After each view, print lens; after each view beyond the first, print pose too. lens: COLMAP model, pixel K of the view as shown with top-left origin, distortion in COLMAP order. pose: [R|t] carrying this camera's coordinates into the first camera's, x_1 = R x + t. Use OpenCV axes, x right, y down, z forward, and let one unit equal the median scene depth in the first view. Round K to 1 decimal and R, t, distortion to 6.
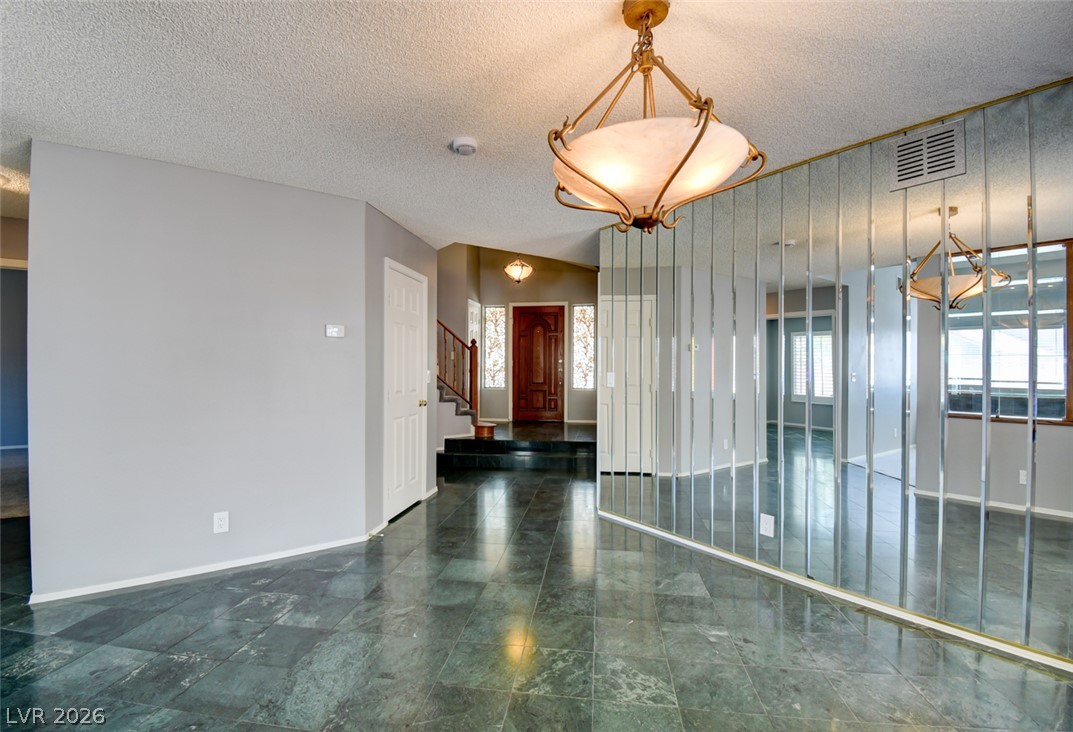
lens RADIAL K [[488.0, 0, 535.3], [0, 488.0, 370.8], [0, 0, 1]] dist [-0.004489, -0.000170]
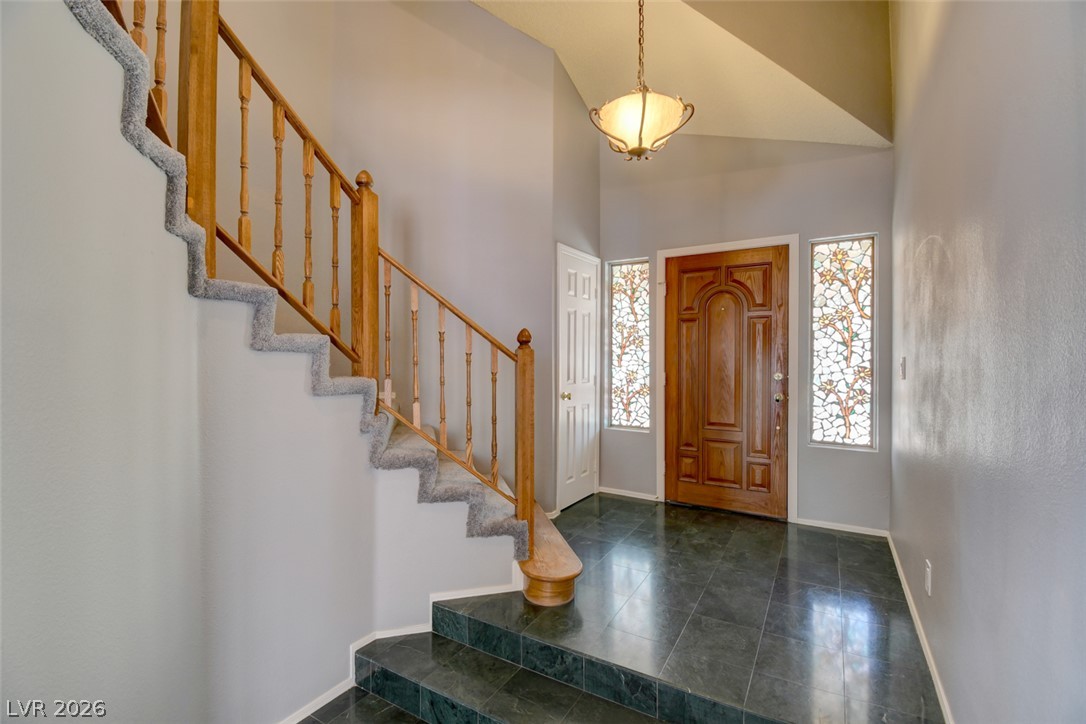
lens RADIAL K [[484.5, 0, 539.6], [0, 484.5, 361.1], [0, 0, 1]] dist [-0.001514, -0.002372]
pose [[0.919928, 0.000614, -0.392087, 0.025431], [0.000274, 0.999998, 0.002211, -0.033753], [0.392087, -0.002141, 0.919926, 0.527684]]
